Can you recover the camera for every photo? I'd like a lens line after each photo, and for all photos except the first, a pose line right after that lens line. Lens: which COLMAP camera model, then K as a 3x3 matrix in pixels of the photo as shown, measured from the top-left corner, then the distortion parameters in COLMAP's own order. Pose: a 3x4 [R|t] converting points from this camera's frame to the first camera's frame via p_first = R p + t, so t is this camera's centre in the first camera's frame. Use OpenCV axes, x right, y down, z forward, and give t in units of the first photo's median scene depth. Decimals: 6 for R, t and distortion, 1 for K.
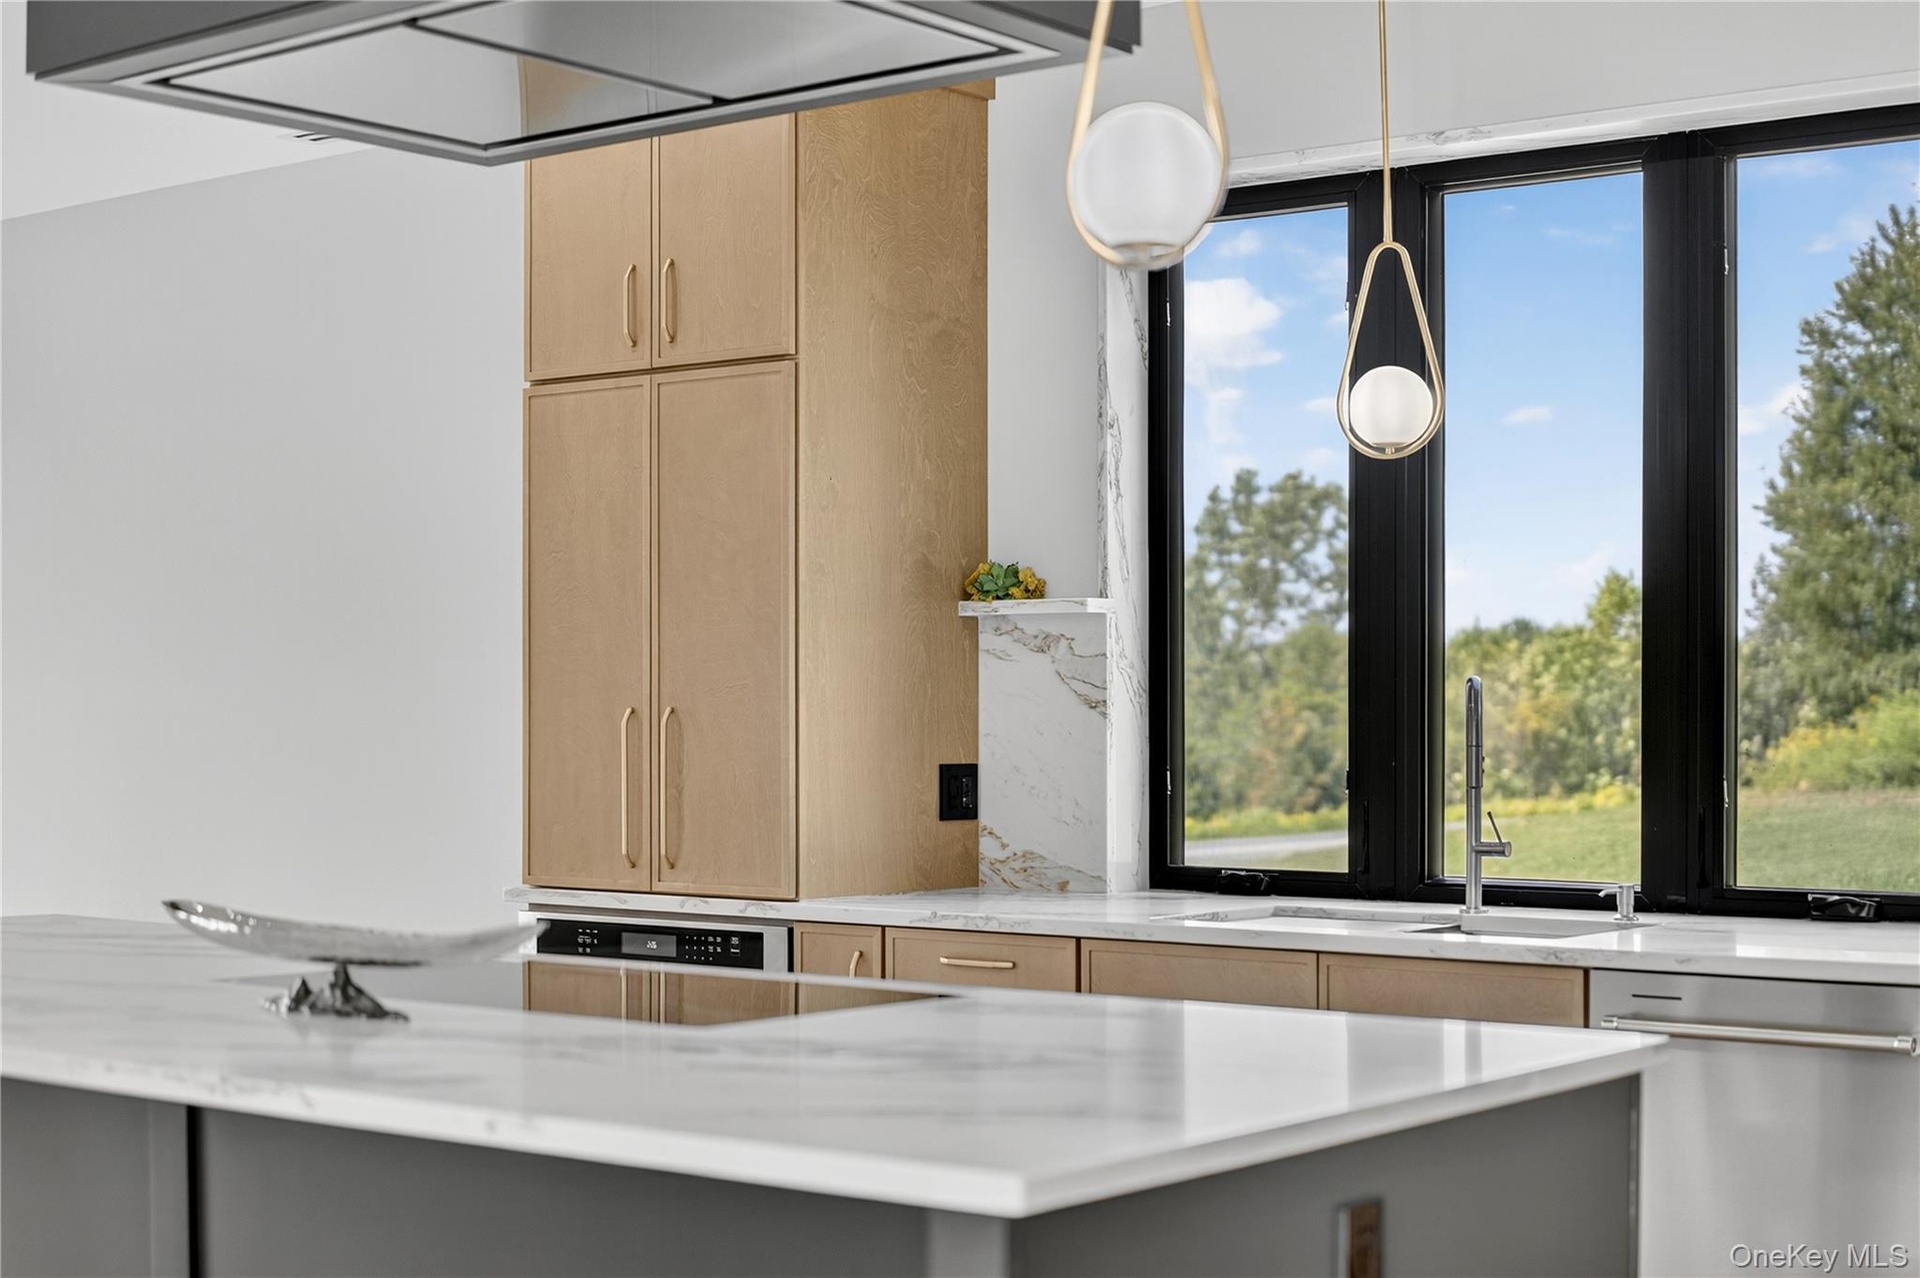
lens RADIAL K [[2879.4, 0, 946.0], [0, 2879.4, 651.6], [0, 0, 1]] dist [-0.104939, 0.000000]
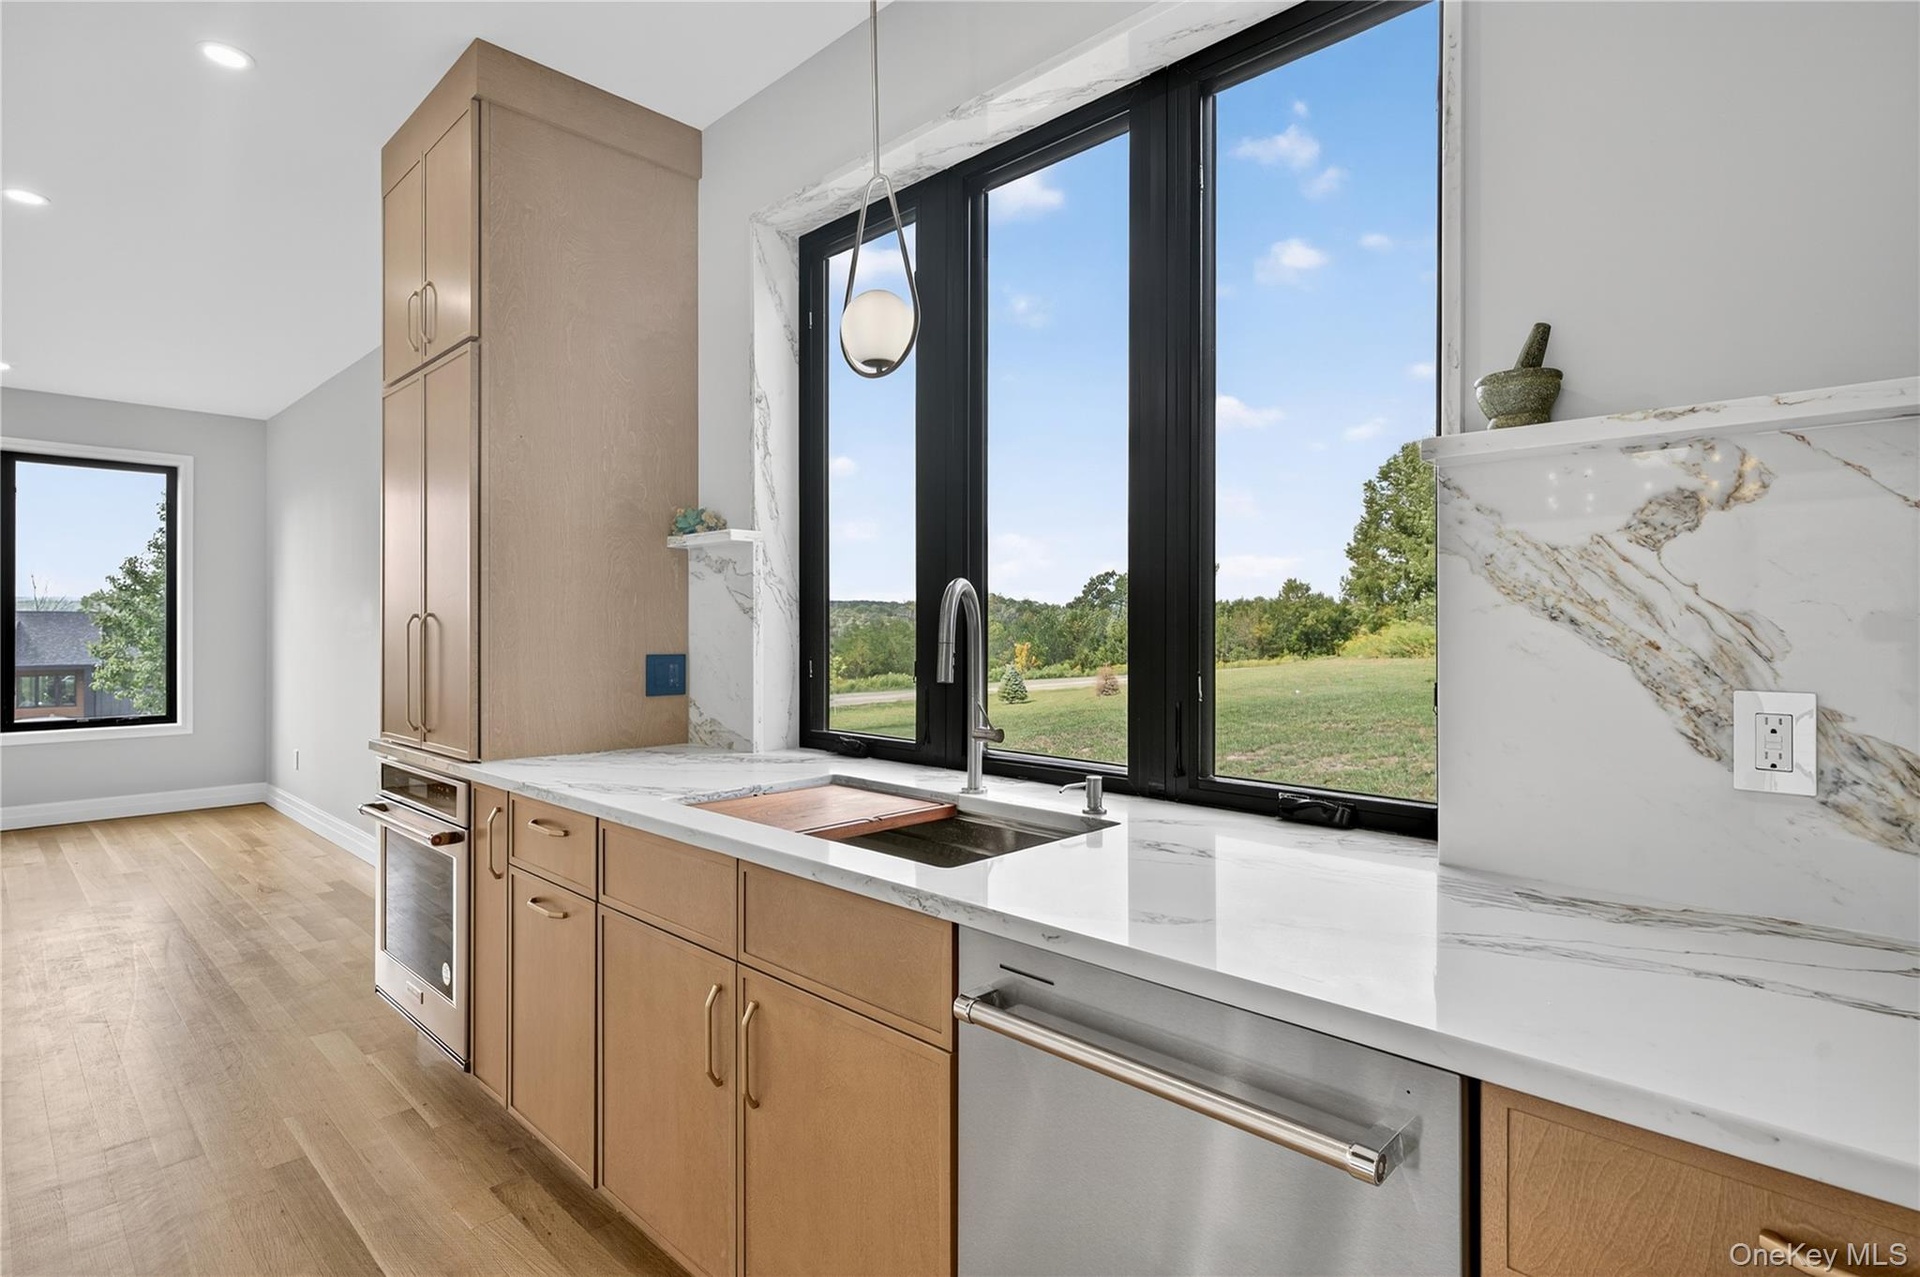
lens RADIAL K [[969.5, 0, 952.9], [0, 969.5, 626.1], [0, 0, 1]] dist [0.006404, -0.001368]
pose [[0.994158, -0.000039, -0.107934, 0.201694], [0.001984, 0.999838, 0.017910, 0.018177], [0.107916, -0.018019, 0.993997, 0.581968]]
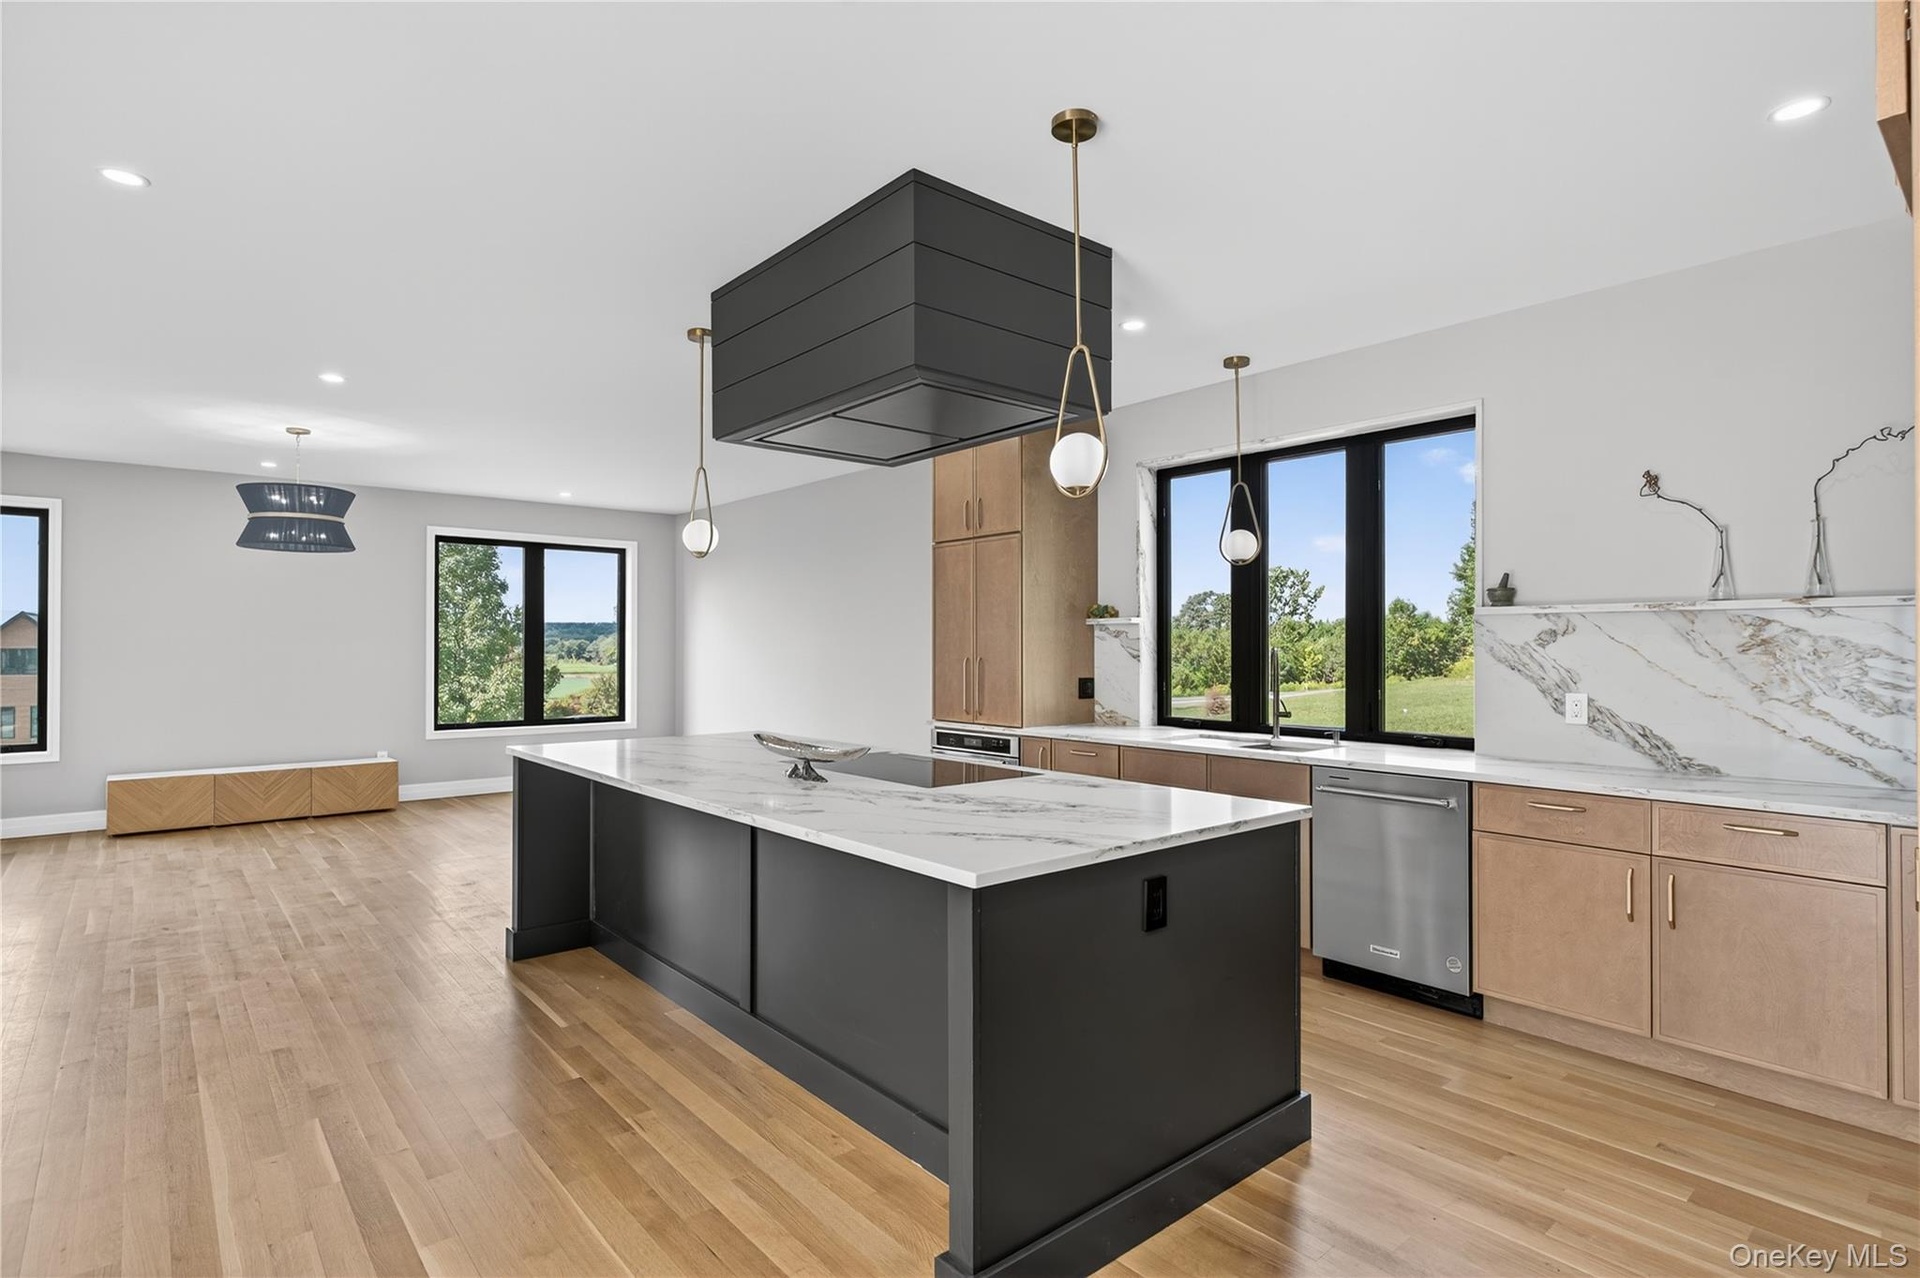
lens RADIAL K [[969.5, 0, 946.2], [0, 969.5, 627.8], [0, 0, 1]] dist [0.006404, -0.001368]
pose [[0.978944, -0.003866, -0.204093, 0.065859], [0.003952, 0.999992, 0.000013, -0.010129], [0.204091, -0.000819, 0.978952, 0.070702]]
